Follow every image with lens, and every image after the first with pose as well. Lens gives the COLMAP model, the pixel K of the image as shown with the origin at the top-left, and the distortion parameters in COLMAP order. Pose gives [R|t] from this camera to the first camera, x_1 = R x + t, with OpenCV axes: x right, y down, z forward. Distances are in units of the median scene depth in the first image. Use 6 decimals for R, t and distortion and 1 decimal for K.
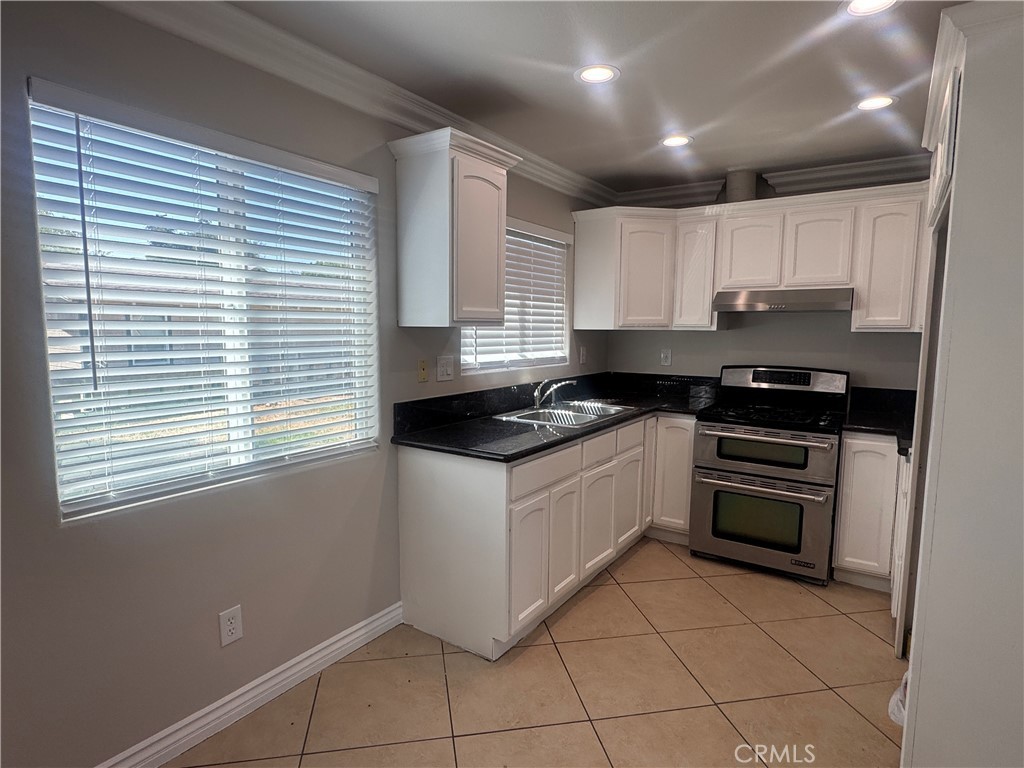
lens RADIAL K [[573.8, 0, 511.1], [0, 573.8, 387.5], [0, 0, 1]] dist [-0.000485, -0.000174]
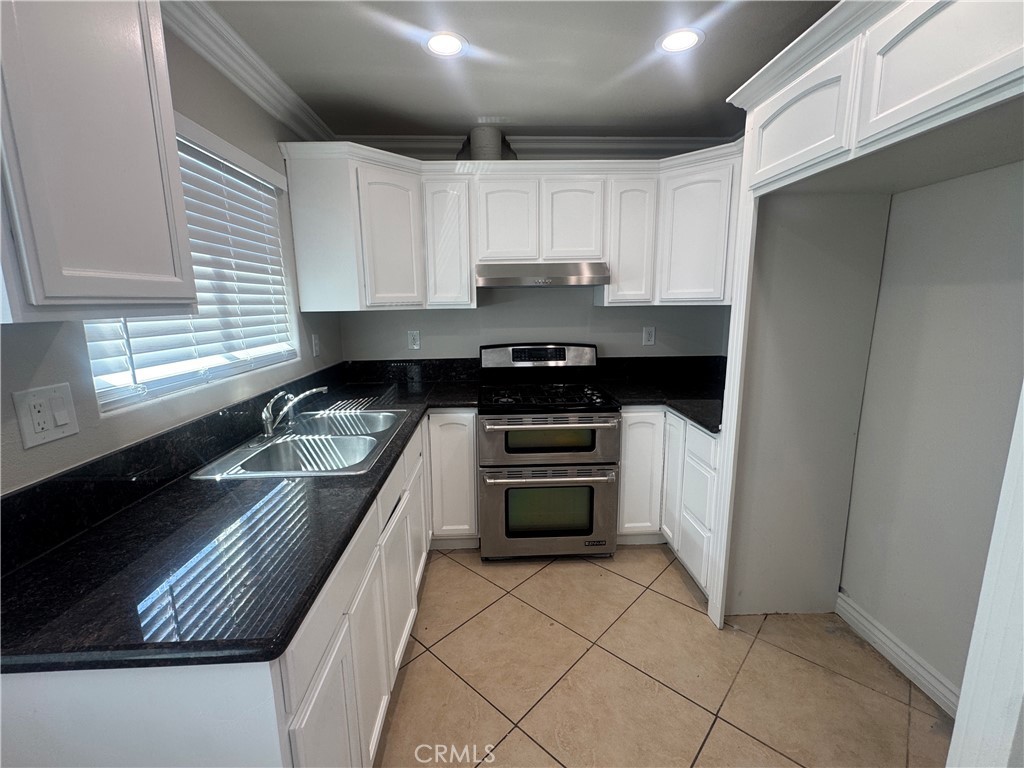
lens RADIAL K [[445.7, 0, 512.0], [0, 445.7, 384.0], [0, 0, 1]] dist [-0.002549, 0.000087]
pose [[0.804495, -0.126045, 0.580432, -0.018938], [0.082947, 0.991489, 0.100342, -0.050388], [-0.588140, -0.032579, 0.808103, 0.425786]]
